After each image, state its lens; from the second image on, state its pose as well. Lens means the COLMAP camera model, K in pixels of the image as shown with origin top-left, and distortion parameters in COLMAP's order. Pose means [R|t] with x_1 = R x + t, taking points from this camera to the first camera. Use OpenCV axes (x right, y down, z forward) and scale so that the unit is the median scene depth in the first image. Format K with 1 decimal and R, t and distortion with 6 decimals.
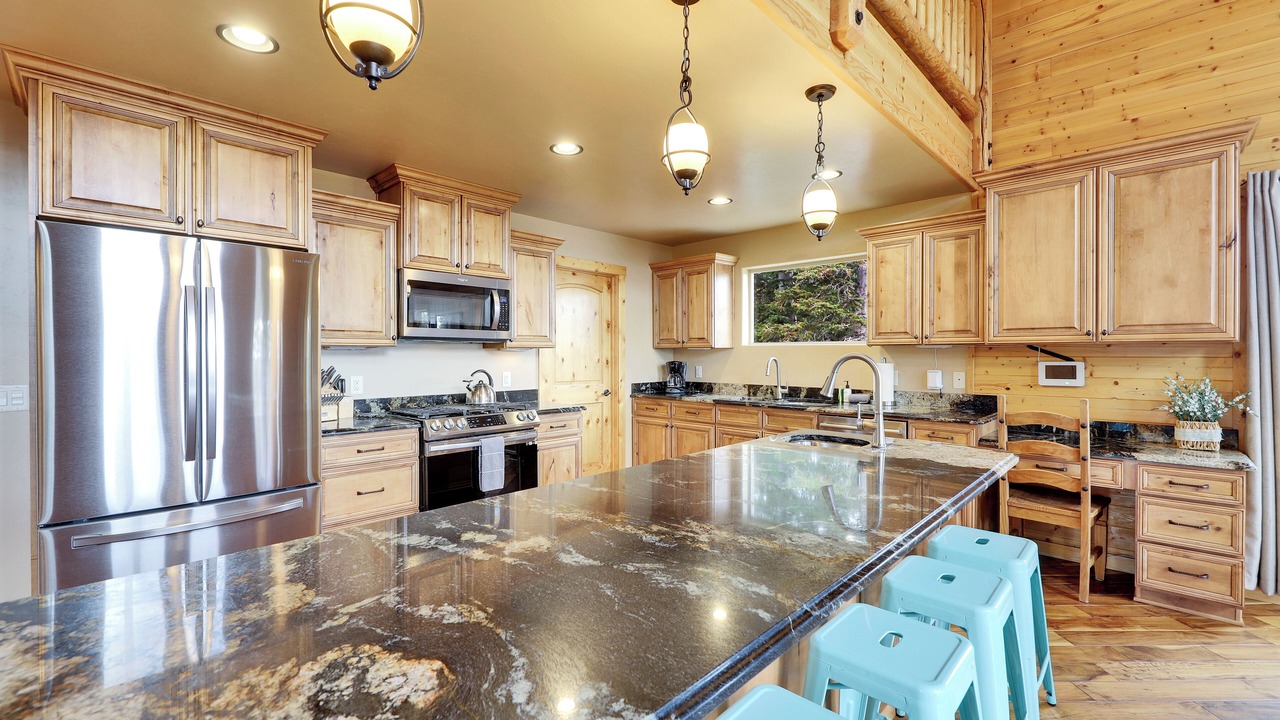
lens RADIAL K [[524.6, 0, 637.3], [0, 524.6, 360.8], [0, 0, 1]] dist [-0.006115, -0.000151]
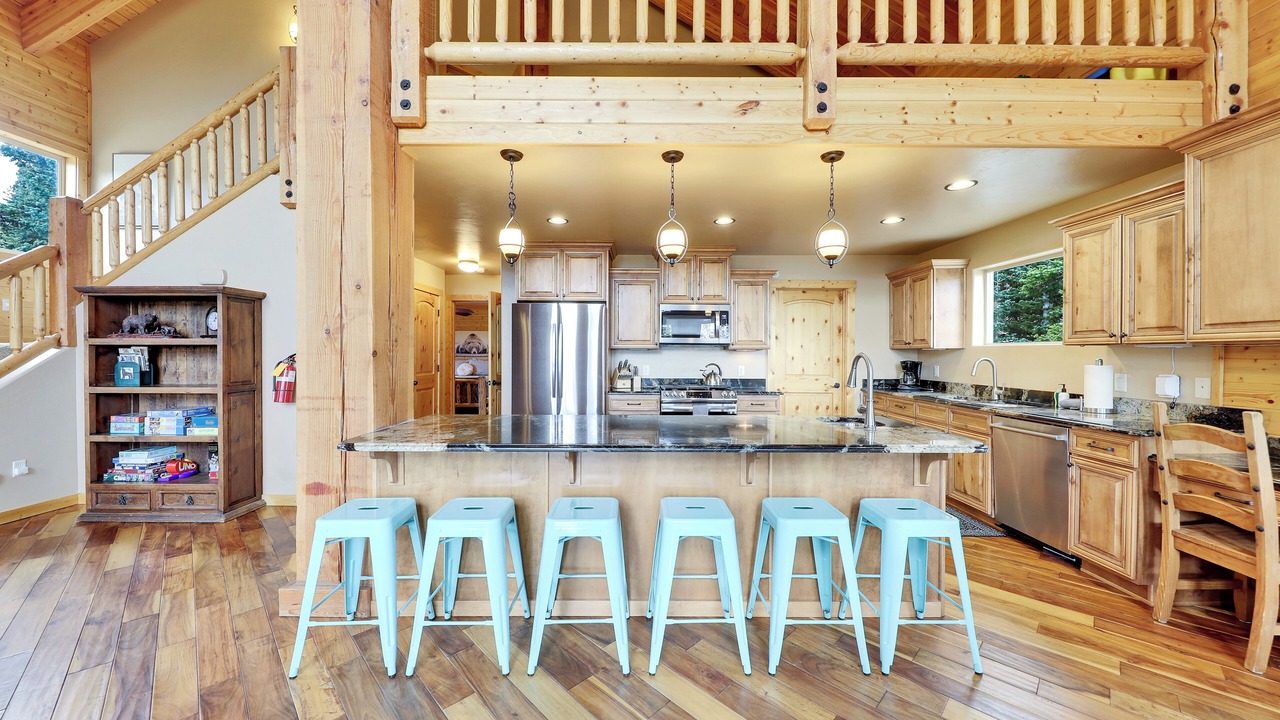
lens RADIAL K [[457.0, 0, 636.4], [0, 457.0, 357.6], [0, 0, 1]] dist [-0.001371, -0.001433]
pose [[0.698077, 0.009456, -0.715960, 0.500077], [-0.013409, 0.999910, 0.000132, 0.002064], [0.715897, 0.009509, 0.698141, -0.101343]]
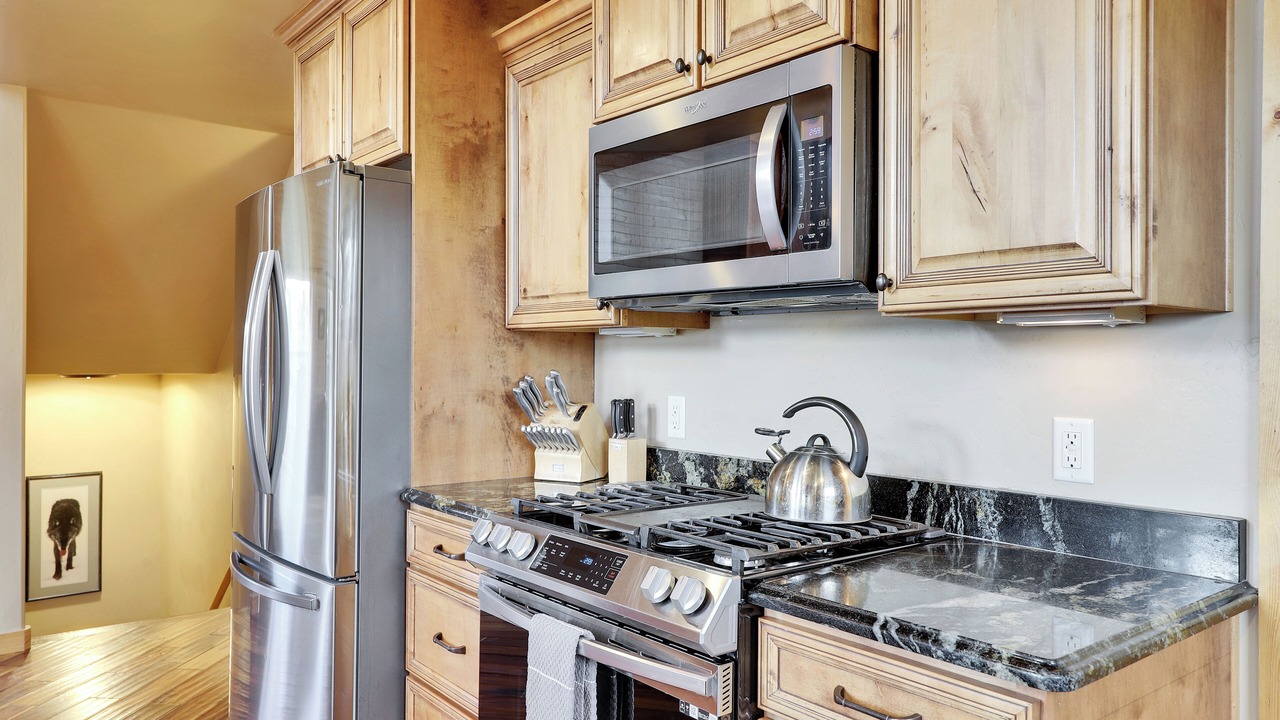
lens RADIAL K [[885.8, 0, 637.2], [0, 885.8, 361.1], [0, 0, 1]] dist [0.001825, 0.000188]
pose [[-0.131501, 0.004383, -0.991306, 0.181503], [-0.015997, 0.999851, 0.006543, -0.003960], [0.991187, 0.016719, -0.131411, 0.943703]]
